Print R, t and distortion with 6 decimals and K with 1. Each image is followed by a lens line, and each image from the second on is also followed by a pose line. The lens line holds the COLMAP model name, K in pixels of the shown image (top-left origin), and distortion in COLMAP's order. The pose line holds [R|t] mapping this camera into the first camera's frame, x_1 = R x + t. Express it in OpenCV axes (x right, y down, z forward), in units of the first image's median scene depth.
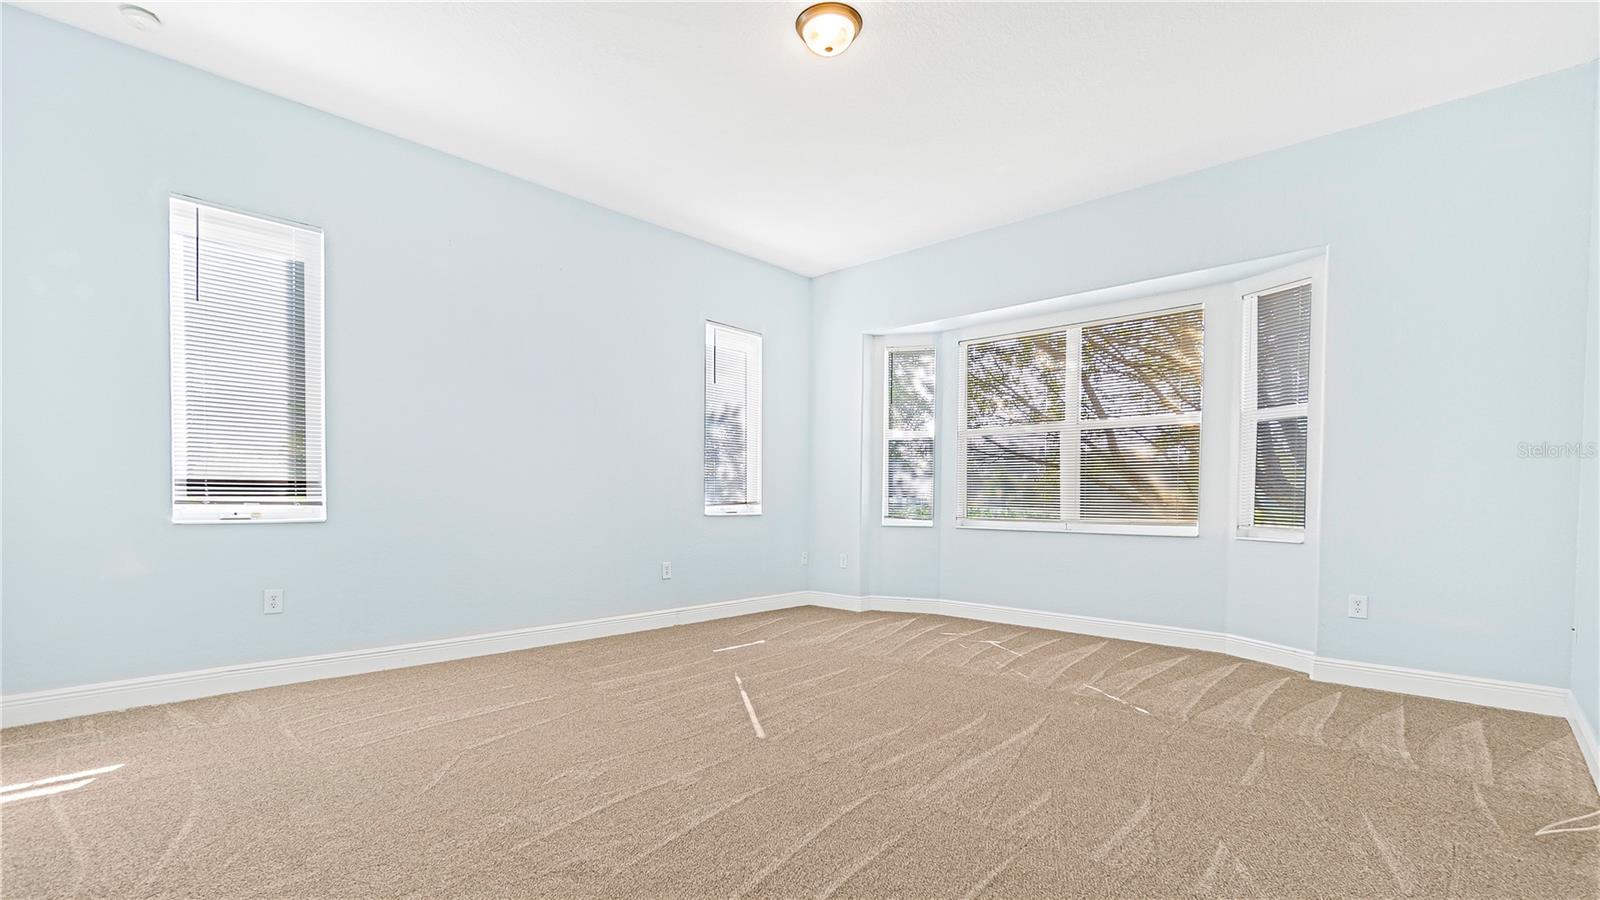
lens RADIAL K [[710.6, 0, 788.2], [0, 710.6, 513.4], [0, 0, 1]] dist [-0.001900, -0.000261]
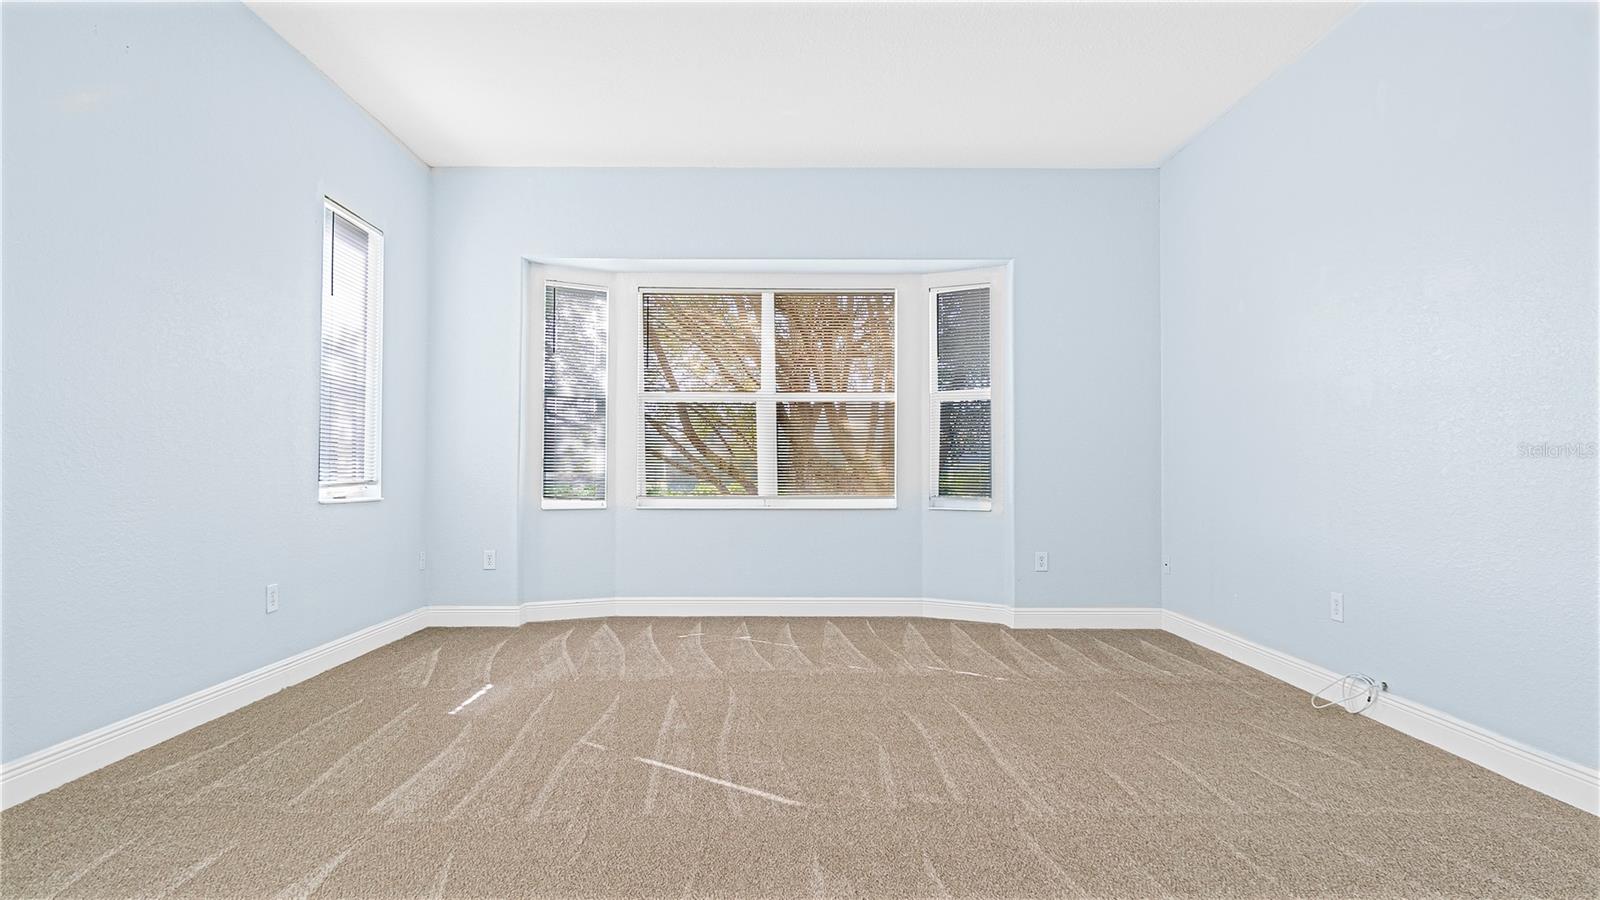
lens RADIAL K [[803.5, 0, 800.0], [0, 803.5, 450.0], [0, 0, 1]] dist [0.020571, 0.000024]
pose [[0.723712, 0.018517, 0.689854, -0.304860], [0.019736, 0.998676, -0.047510, -0.000146], [-0.689820, 0.047998, 0.722388, 0.205637]]
